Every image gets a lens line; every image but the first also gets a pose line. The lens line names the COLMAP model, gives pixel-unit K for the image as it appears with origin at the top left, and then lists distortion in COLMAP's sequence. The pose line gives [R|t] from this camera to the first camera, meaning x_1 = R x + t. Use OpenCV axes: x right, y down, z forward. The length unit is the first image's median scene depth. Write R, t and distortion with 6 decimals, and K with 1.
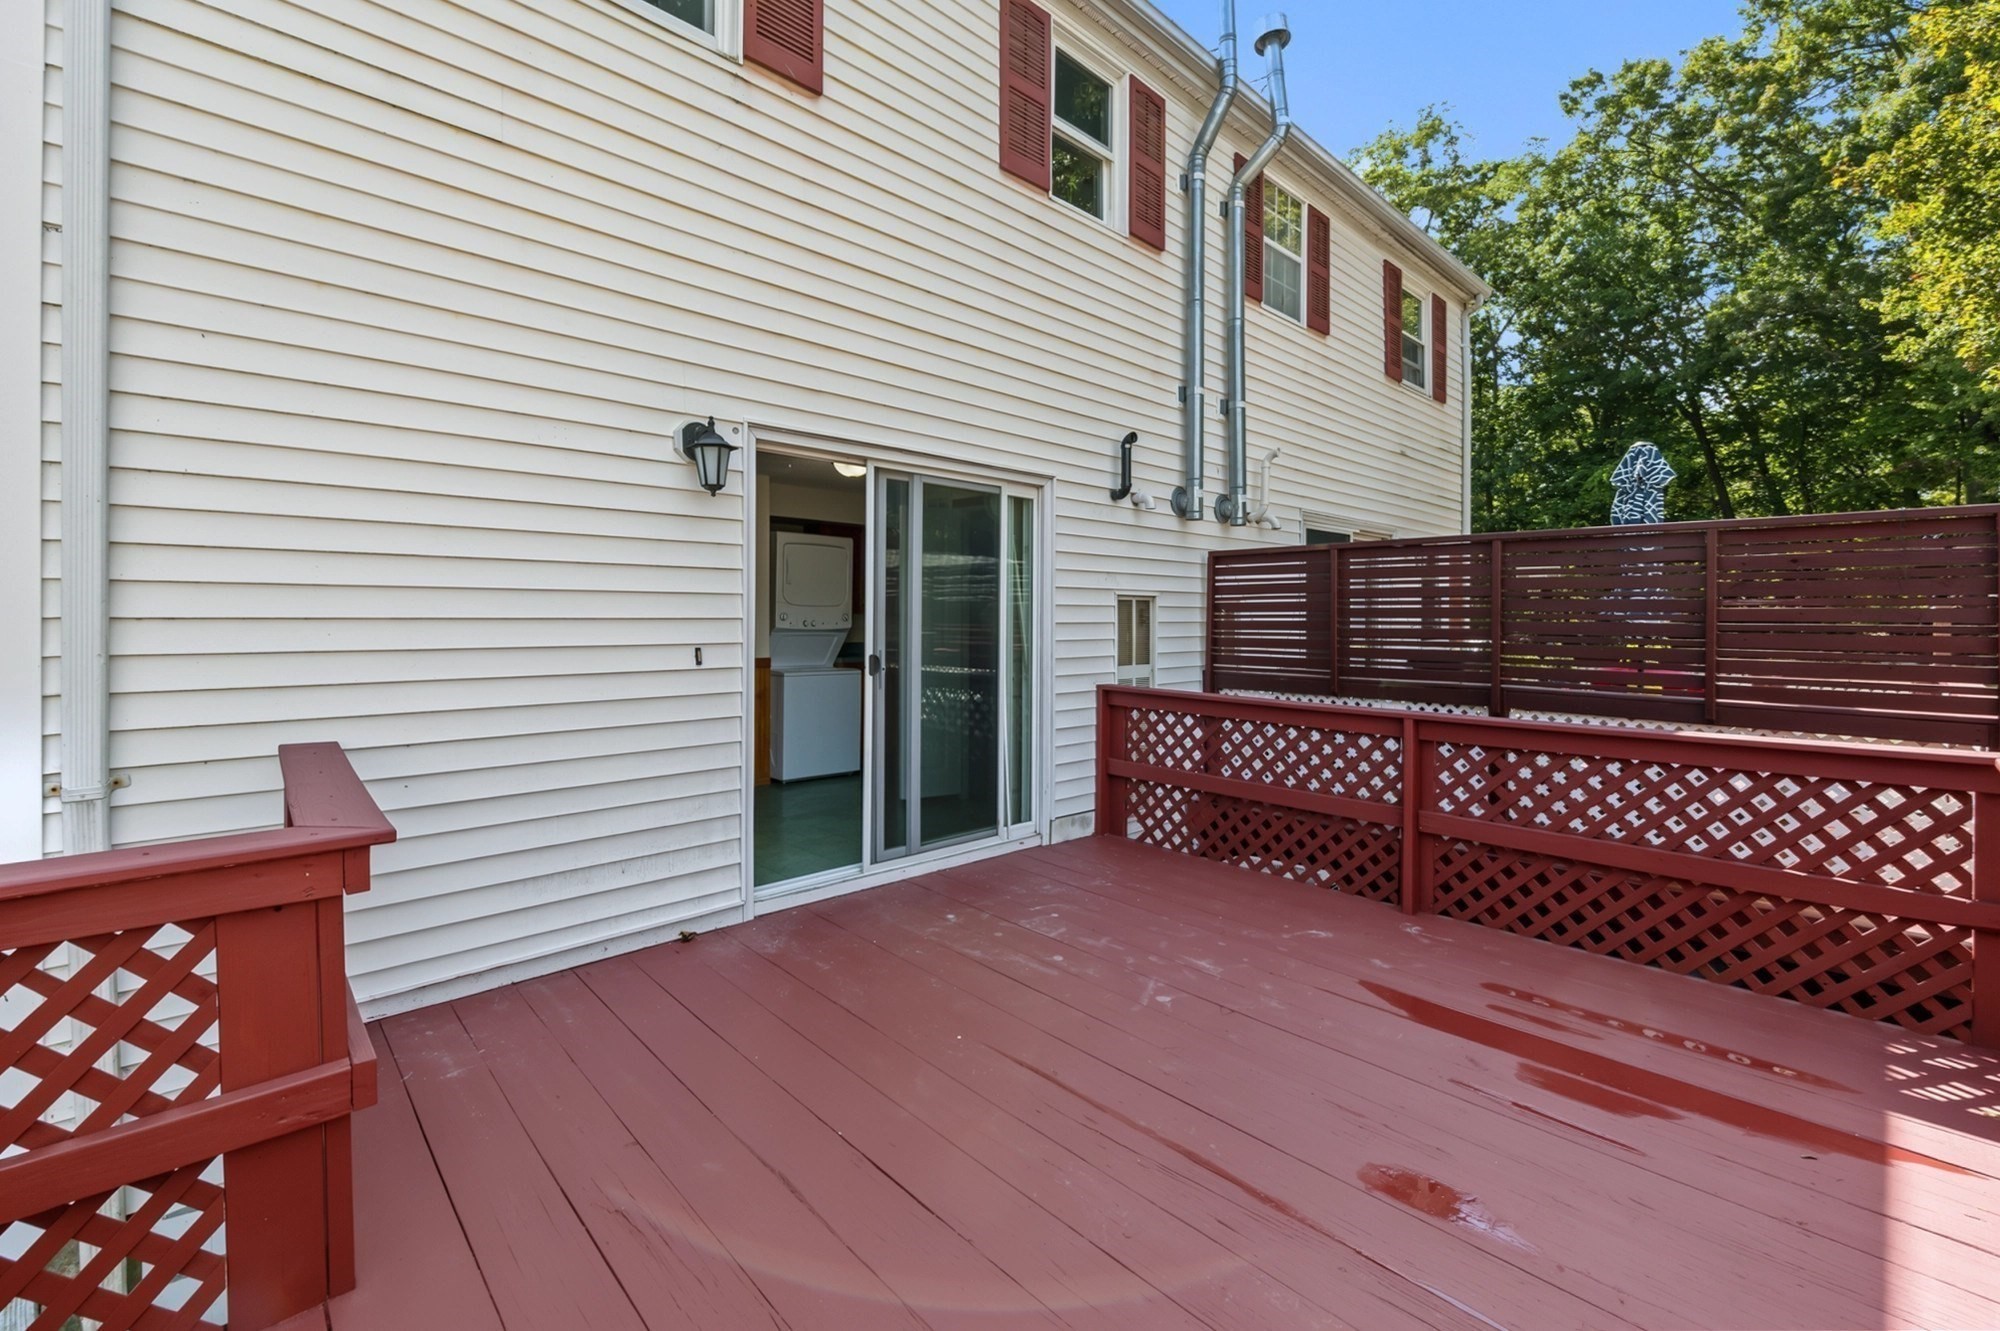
lens RADIAL K [[832.2, 0, 983.4], [0, 832.2, 662.8], [0, 0, 1]] dist [-0.002803, -0.000361]
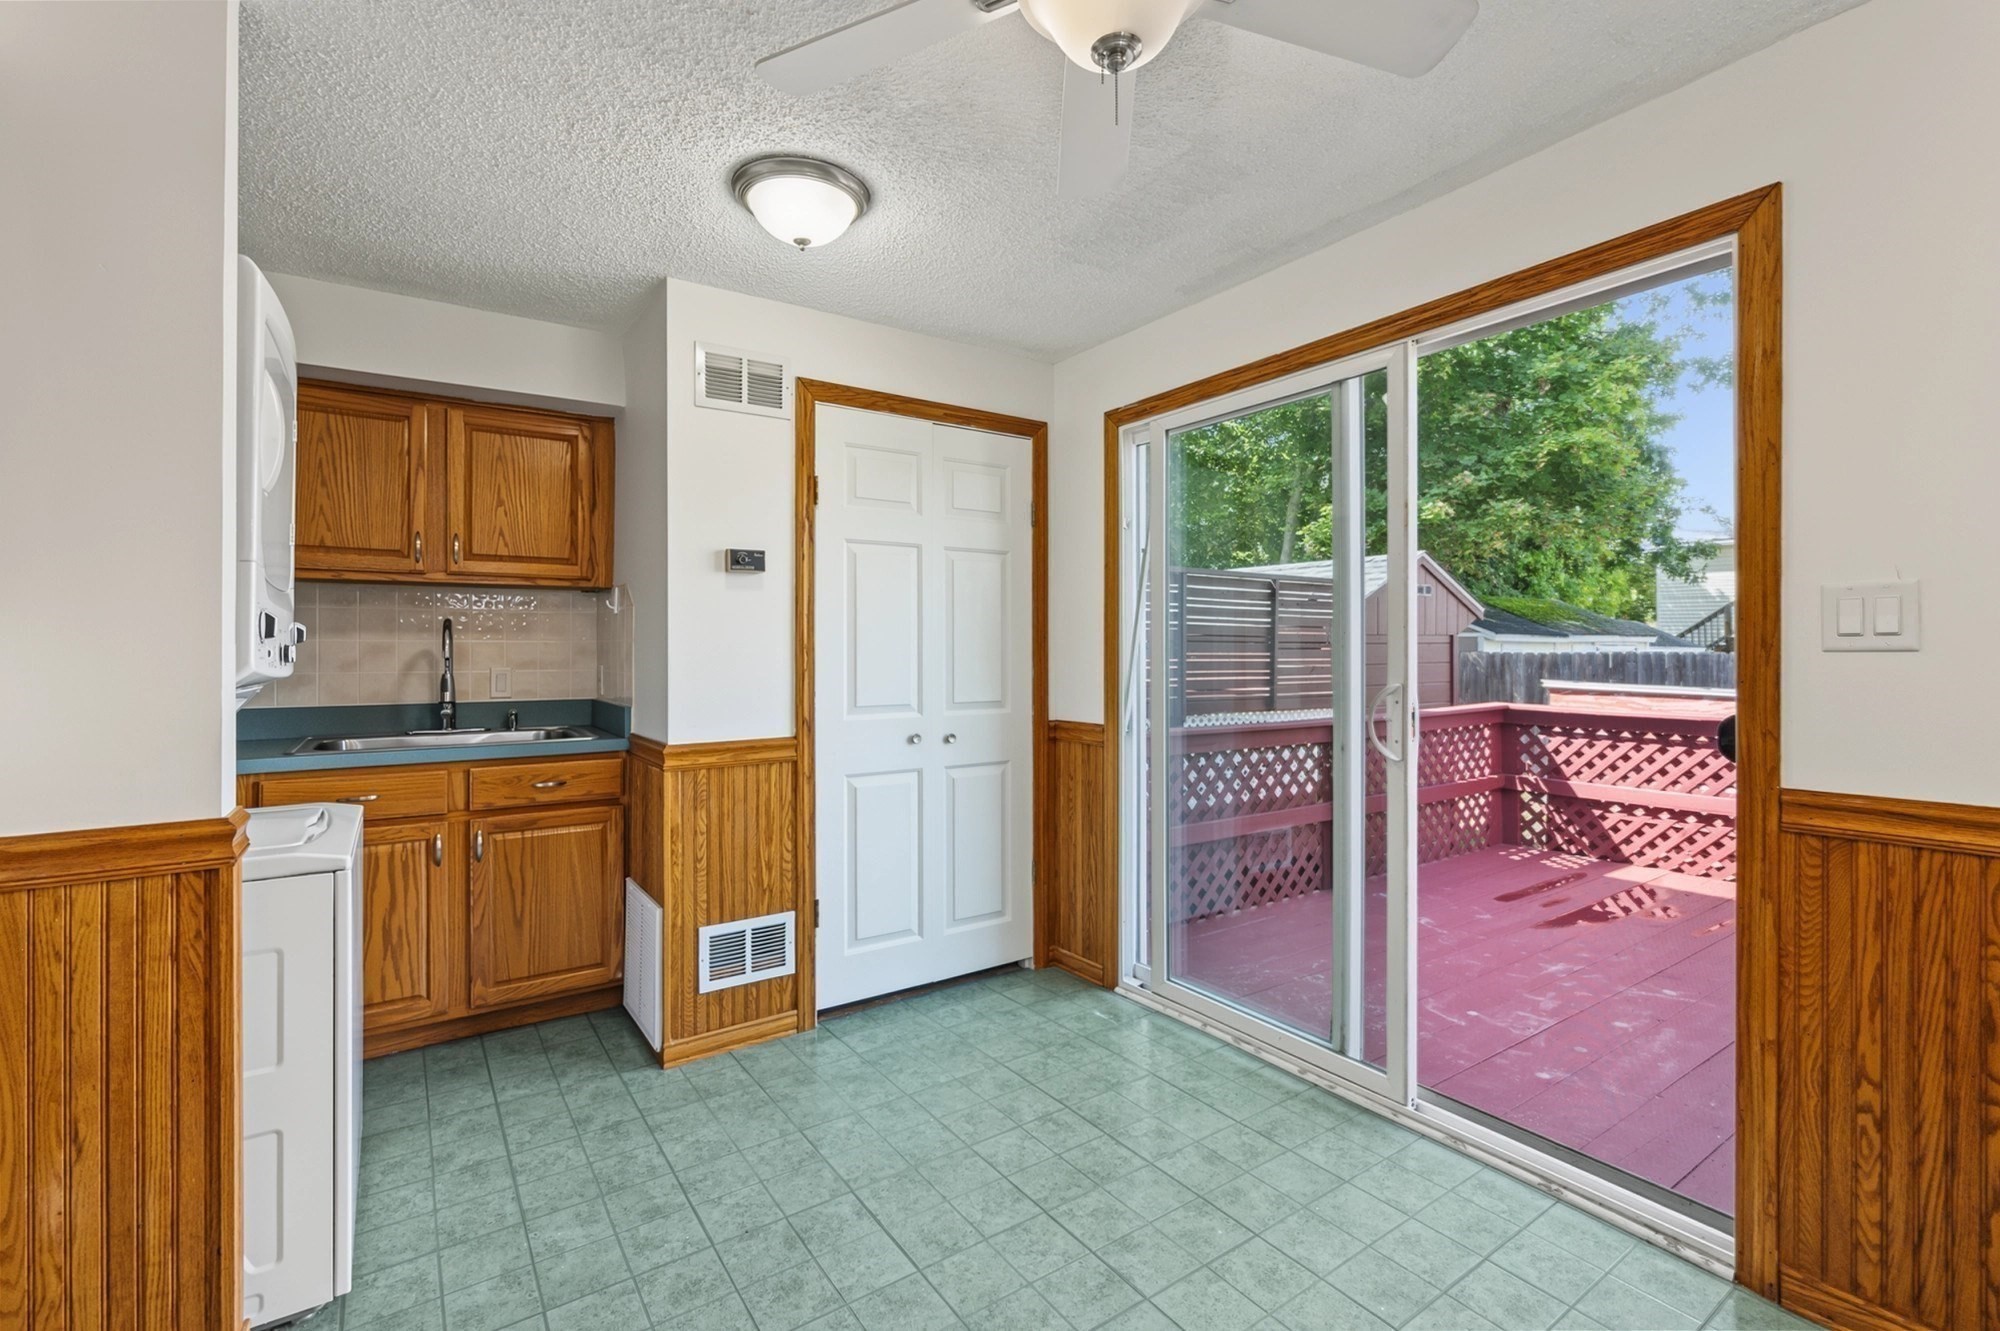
lens RADIAL K [[863.1, 0, 997.1], [0, 863.1, 654.6], [0, 0, 1]] dist [0.000380, -0.000113]
pose [[0.146351, 0.017346, 0.989081, -0.835763], [0.061821, 0.997732, -0.026645, -0.034099], [-0.987299, 0.065046, 0.144947, 1.405818]]
